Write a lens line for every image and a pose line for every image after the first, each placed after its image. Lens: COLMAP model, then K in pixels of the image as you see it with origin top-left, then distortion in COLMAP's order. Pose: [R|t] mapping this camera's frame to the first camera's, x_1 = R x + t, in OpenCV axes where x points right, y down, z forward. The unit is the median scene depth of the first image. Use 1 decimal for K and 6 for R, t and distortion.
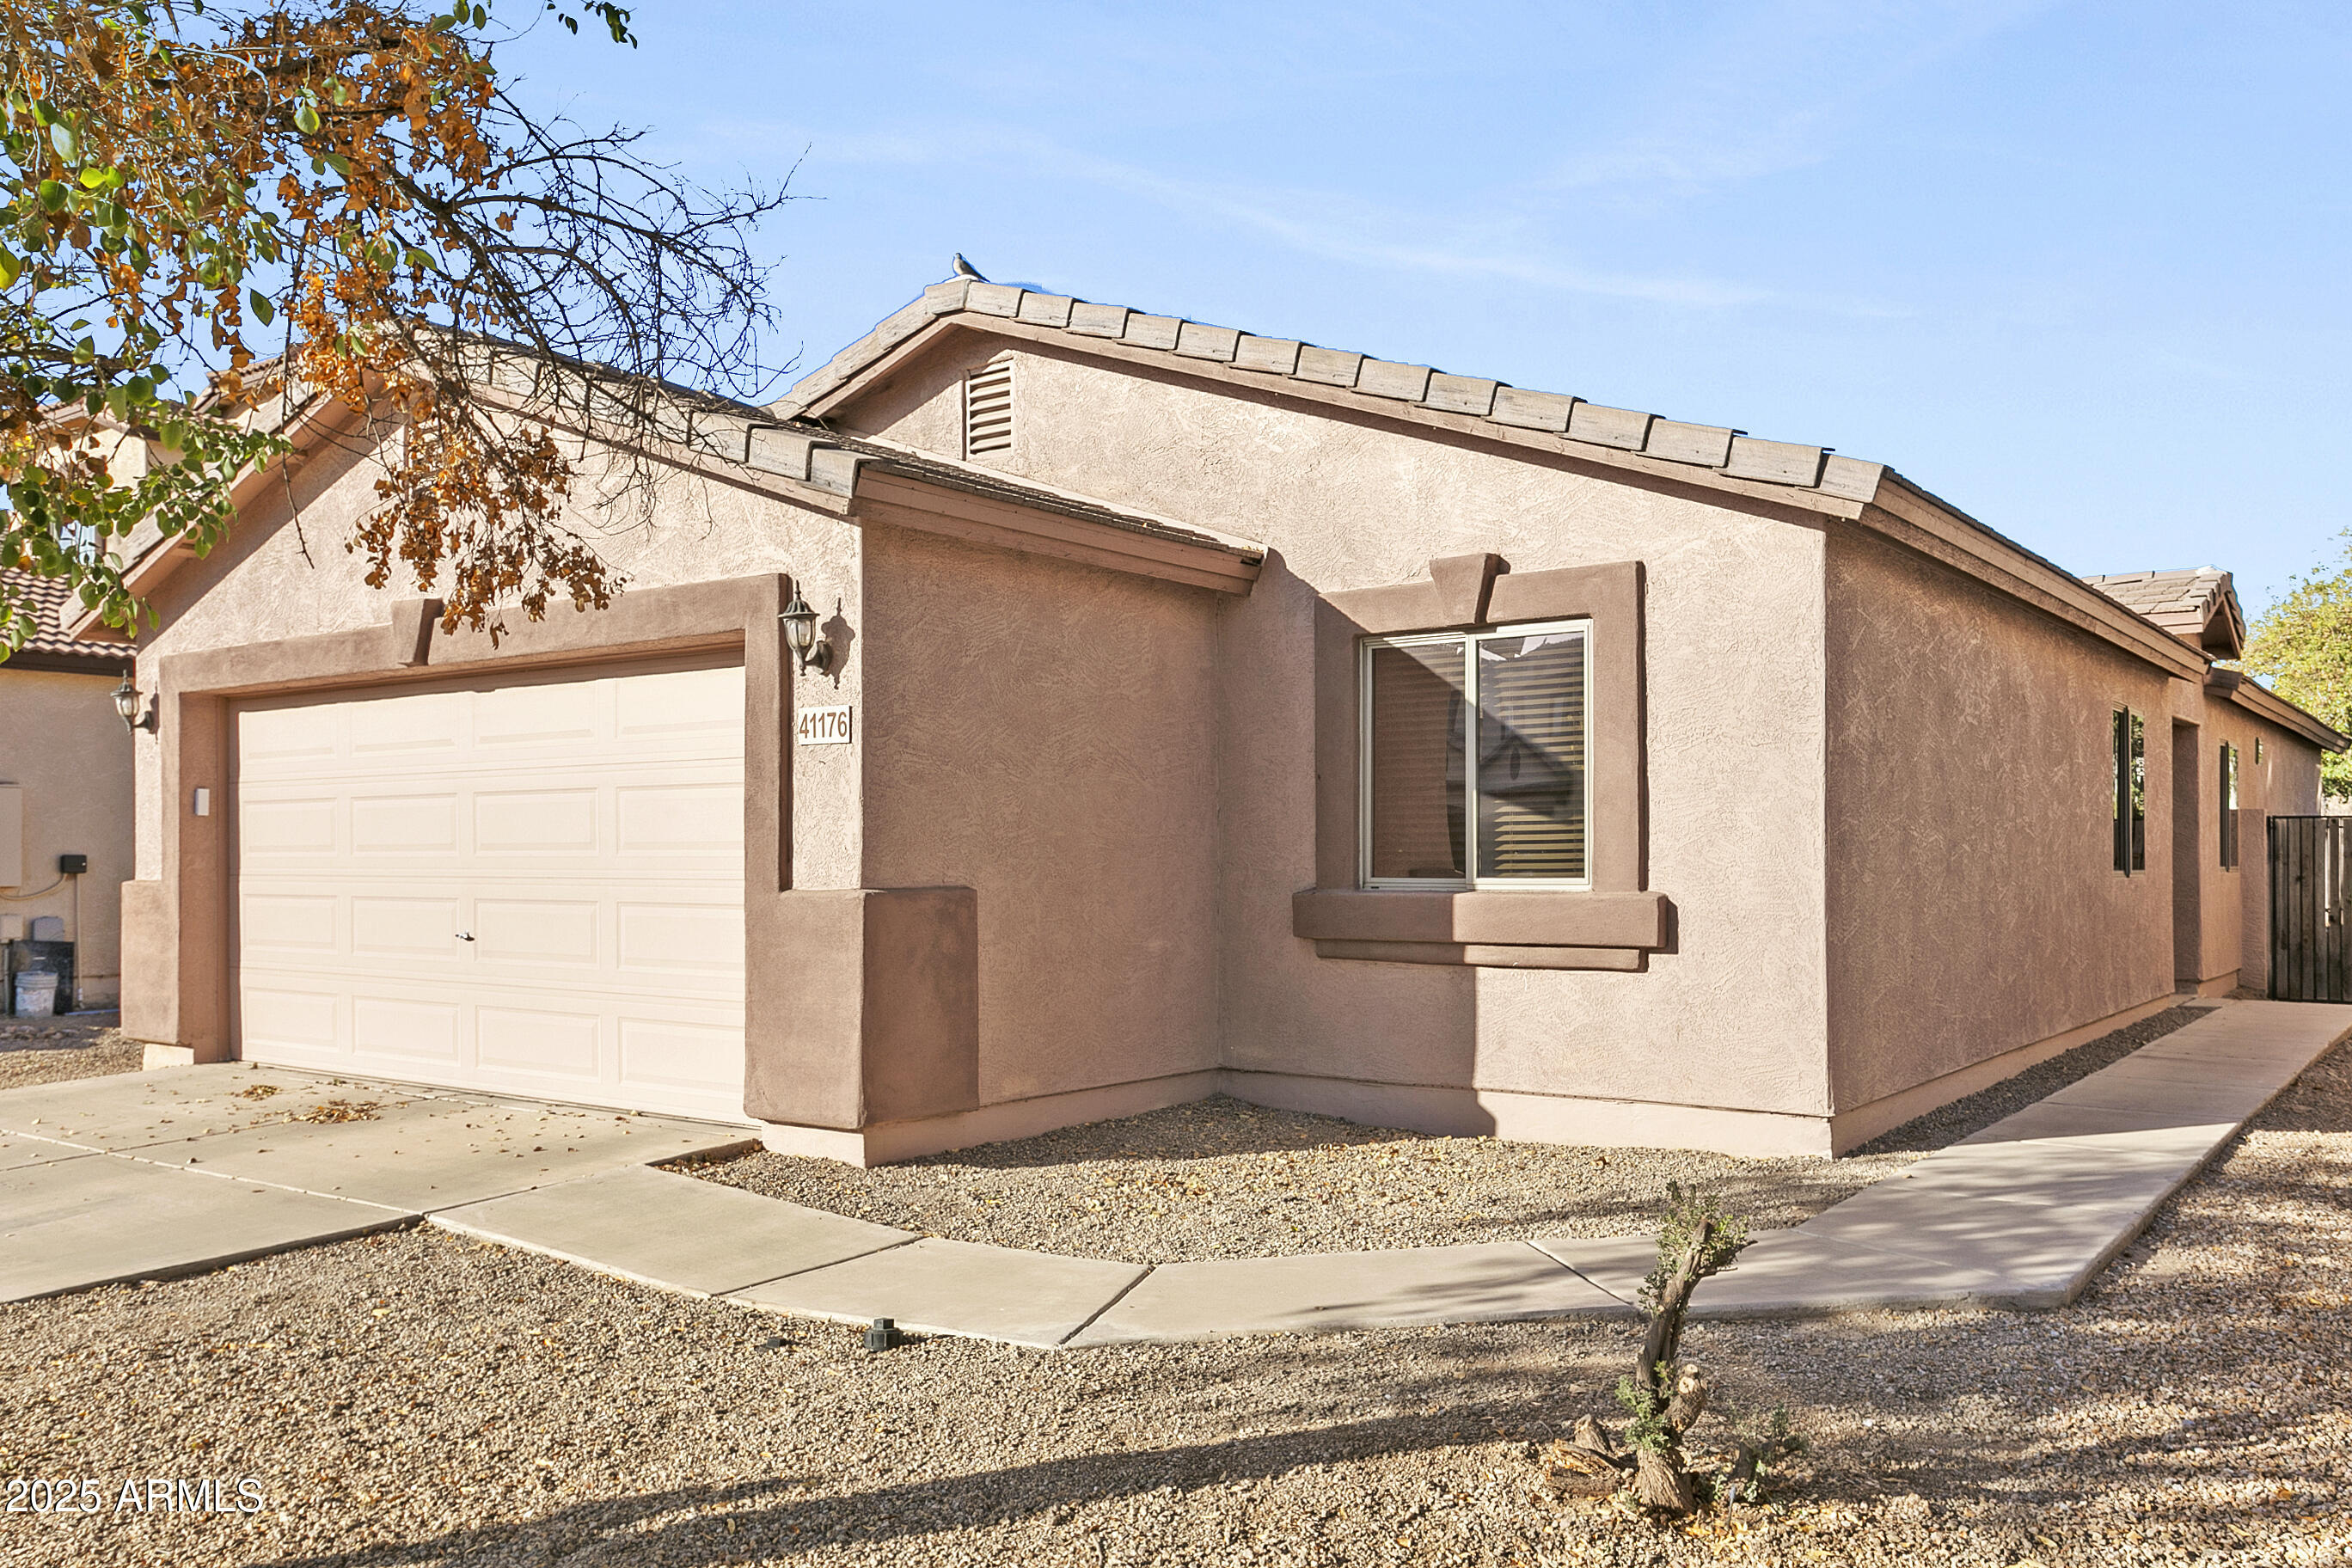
lens RADIAL K [[1862.6, 0, 1174.7], [0, 1862.6, 819.0], [0, 0, 1]] dist [-0.002224, -0.000691]
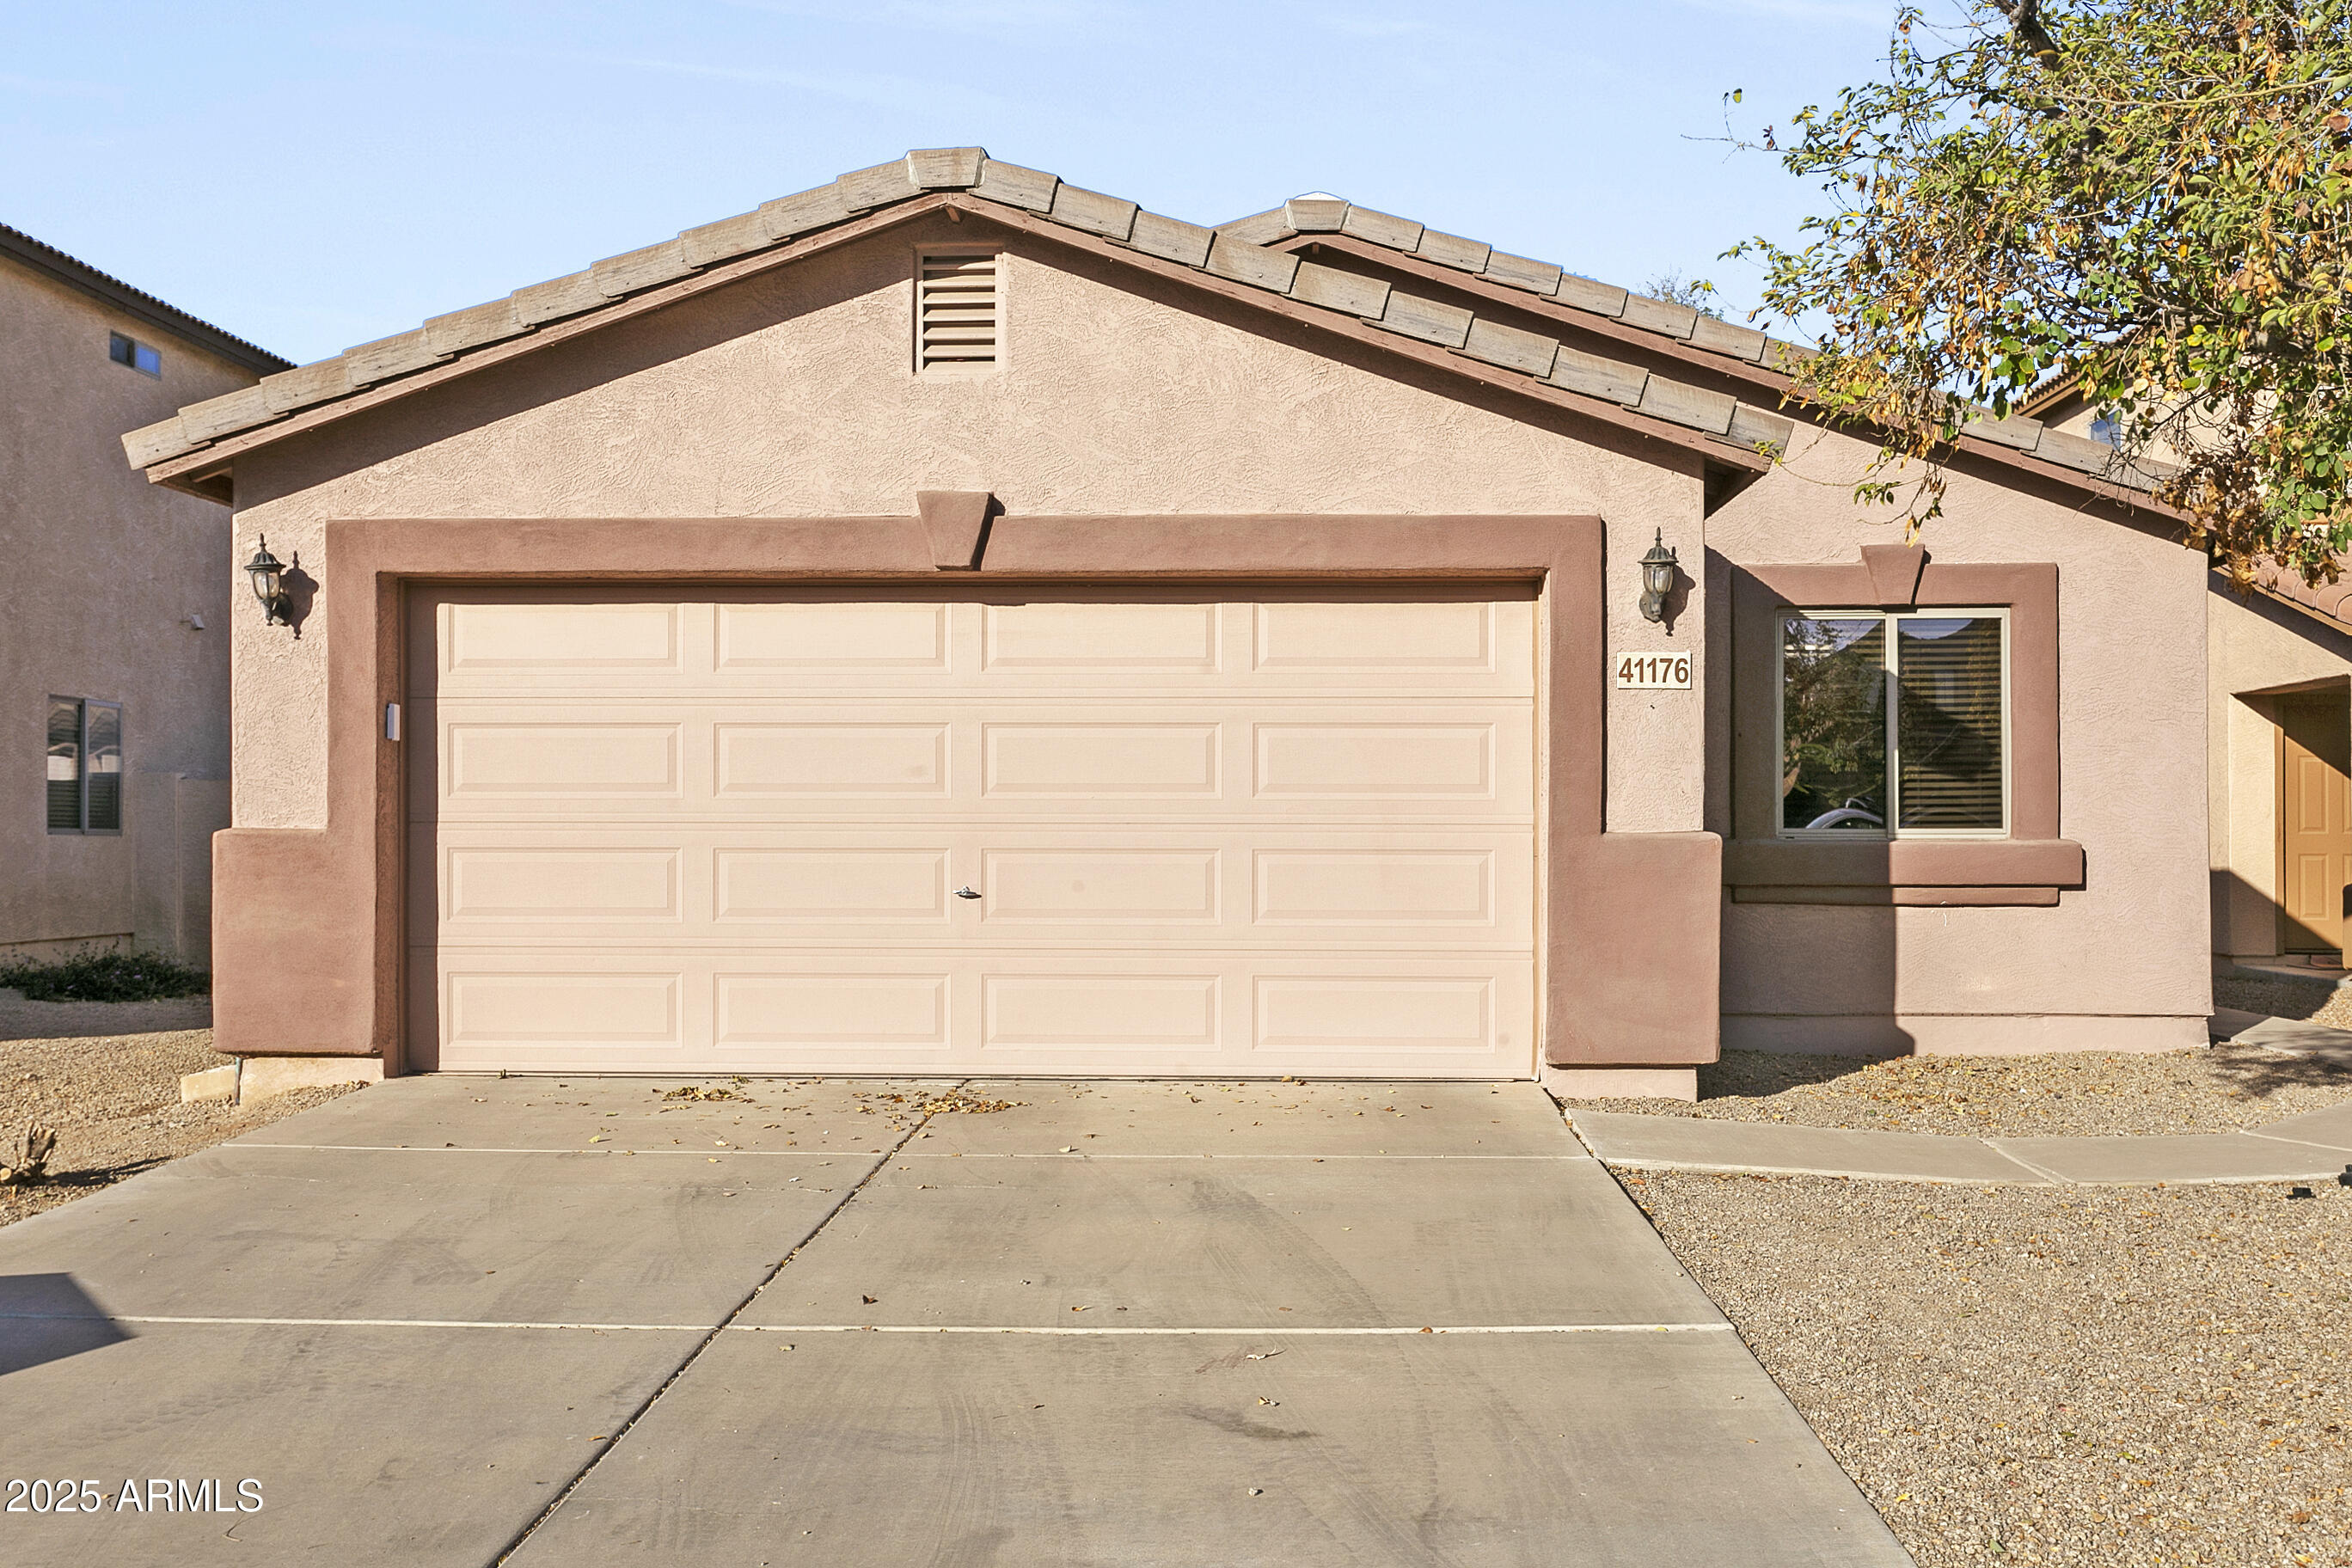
lens RADIAL K [[2197.6, 0, 1176.0], [0, 2197.6, 784.0], [0, 0, 1]] dist [0.017786, 0.006760]
pose [[0.827223, 0.017333, 0.561606, -0.958307], [-0.015428, 0.999848, -0.008133, 0.022490], [-0.561661, -0.001937, 0.827365, 0.136944]]
